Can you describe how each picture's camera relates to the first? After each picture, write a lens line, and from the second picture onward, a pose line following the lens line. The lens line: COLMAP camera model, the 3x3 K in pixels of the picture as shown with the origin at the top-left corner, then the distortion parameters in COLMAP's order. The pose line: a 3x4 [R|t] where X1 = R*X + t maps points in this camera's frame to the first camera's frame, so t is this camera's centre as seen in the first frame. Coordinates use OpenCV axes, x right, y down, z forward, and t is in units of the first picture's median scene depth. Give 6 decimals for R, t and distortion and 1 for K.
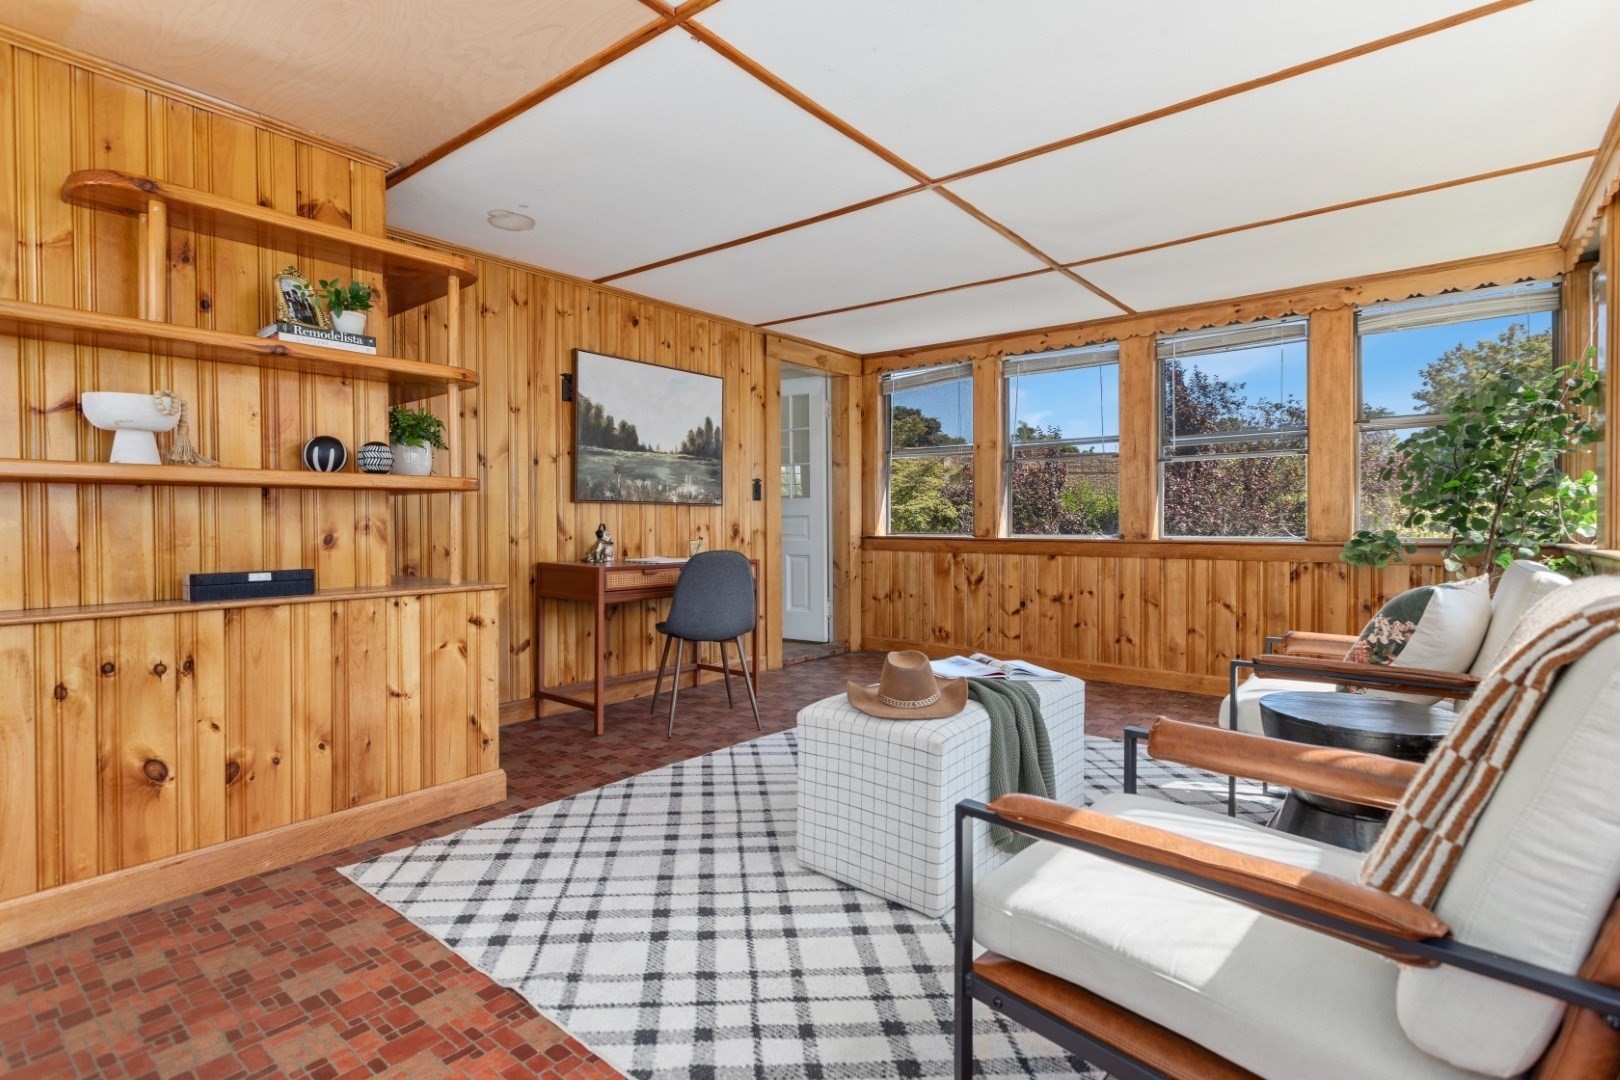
lens RADIAL K [[790.9, 0, 820.0], [0, 790.9, 538.8], [0, 0, 1]] dist [-0.003697, 0.000111]
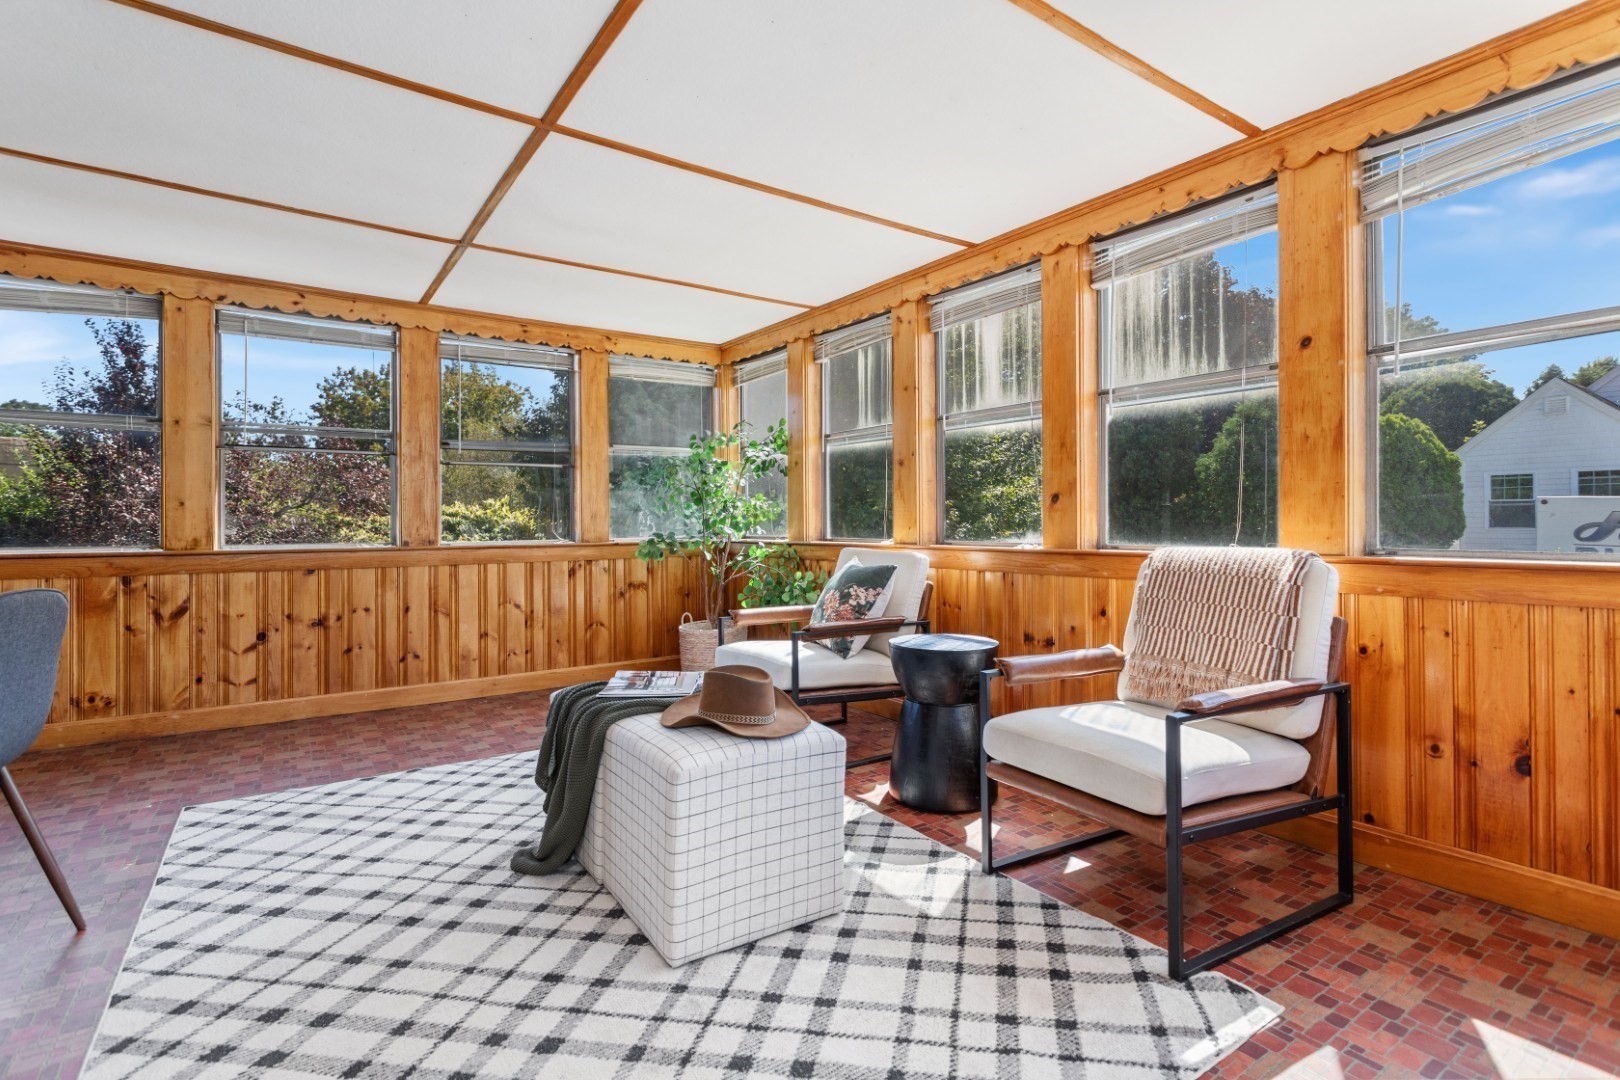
lens RADIAL K [[770.0, 0, 816.0], [0, 770.0, 521.6], [0, 0, 1]] dist [0.005646, 0.000725]
pose [[0.278514, 0.000869, 0.960432, -0.368516], [0.026478, 0.999613, -0.008583, -0.008666], [-0.960067, 0.027821, 0.278384, 0.328785]]
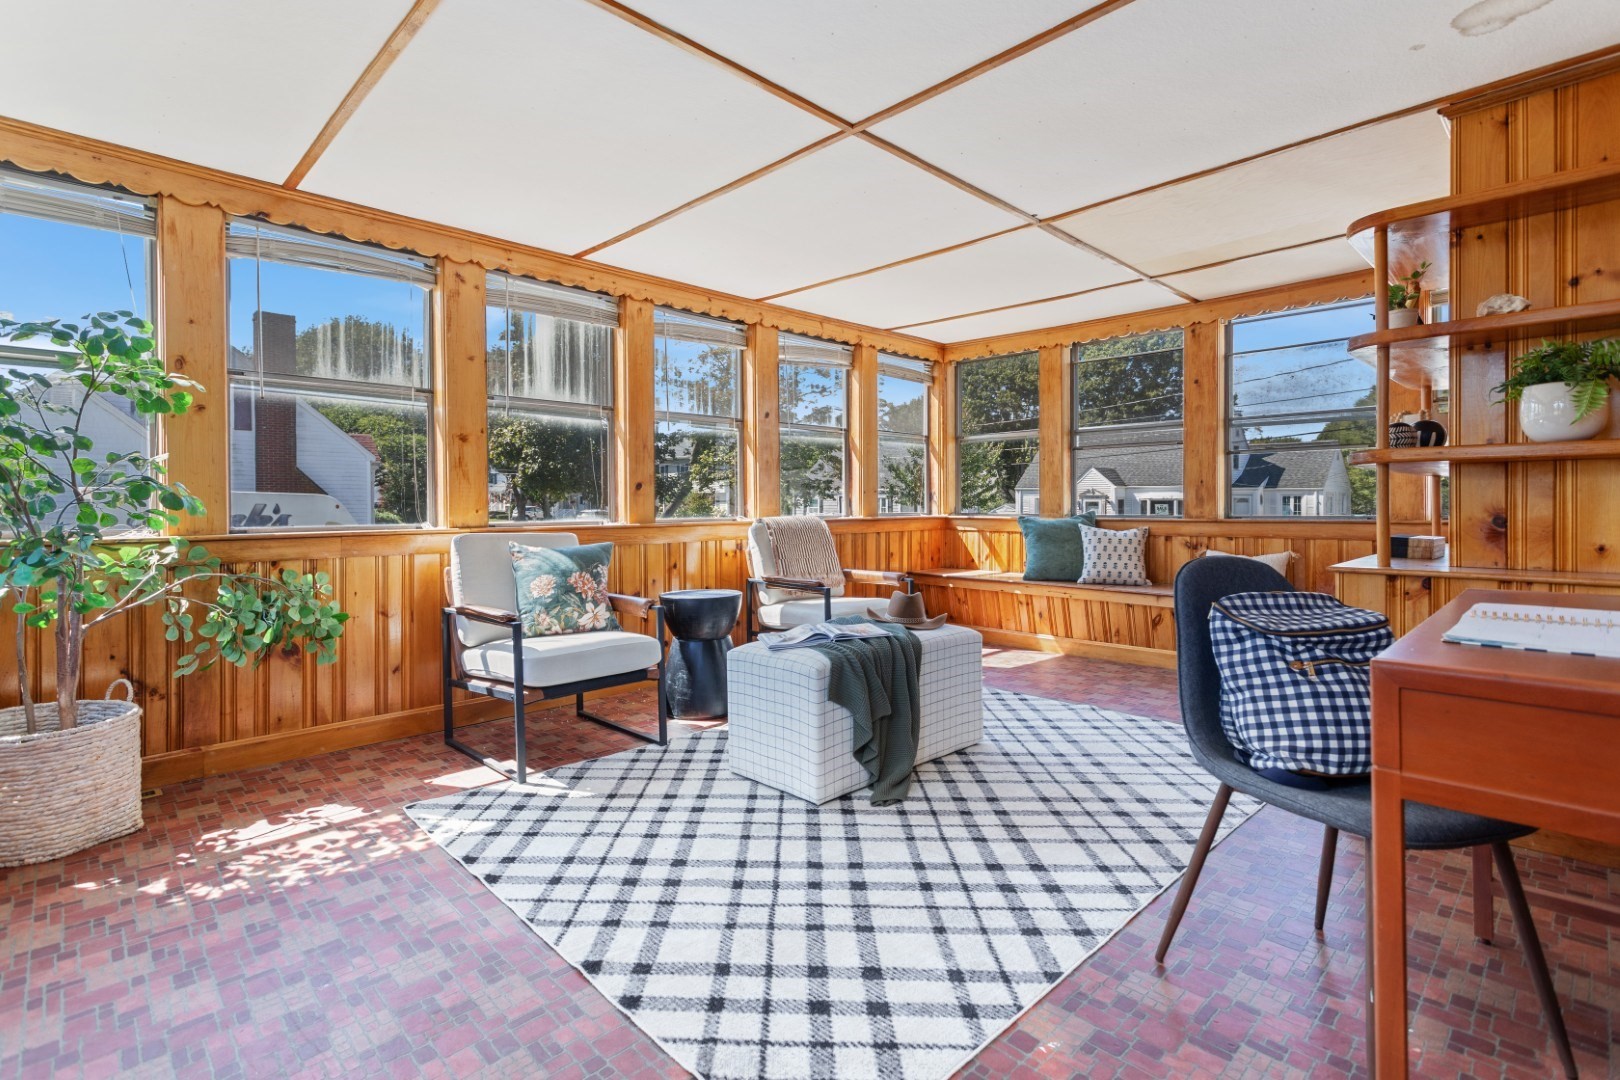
lens RADIAL K [[770.0, 0, 816.0], [0, 770.0, 521.6], [0, 0, 1]] dist [0.005646, 0.000725]
pose [[-0.993368, 0.006025, 0.114823, 0.055785], [0.011318, 0.998900, 0.045508, -0.027702], [-0.114422, 0.046505, -0.992343, 1.234431]]
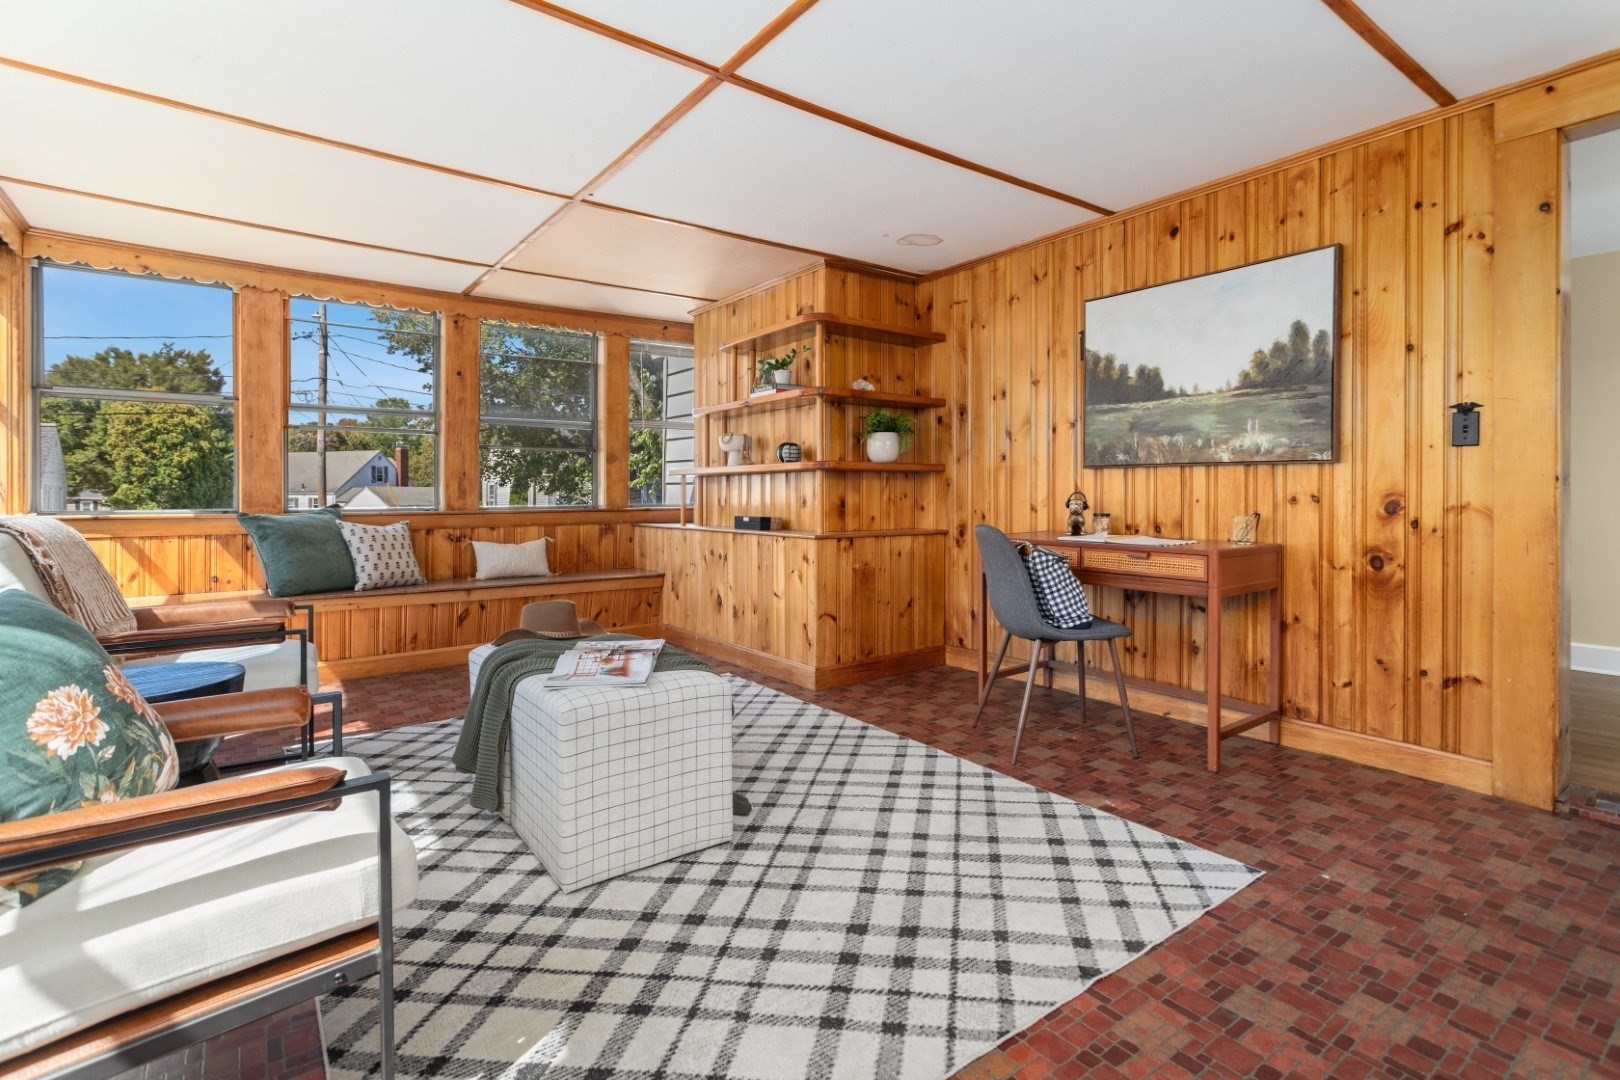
lens RADIAL K [[773.2, 0, 820.3], [0, 773.2, 498.7], [0, 0, 1]] dist [0.000615, 0.000958]
pose [[-0.244600, 0.008185, -0.969589, 0.581082], [-0.018468, 0.999744, 0.013099, -0.016437], [0.969448, 0.021111, -0.244386, 0.847849]]
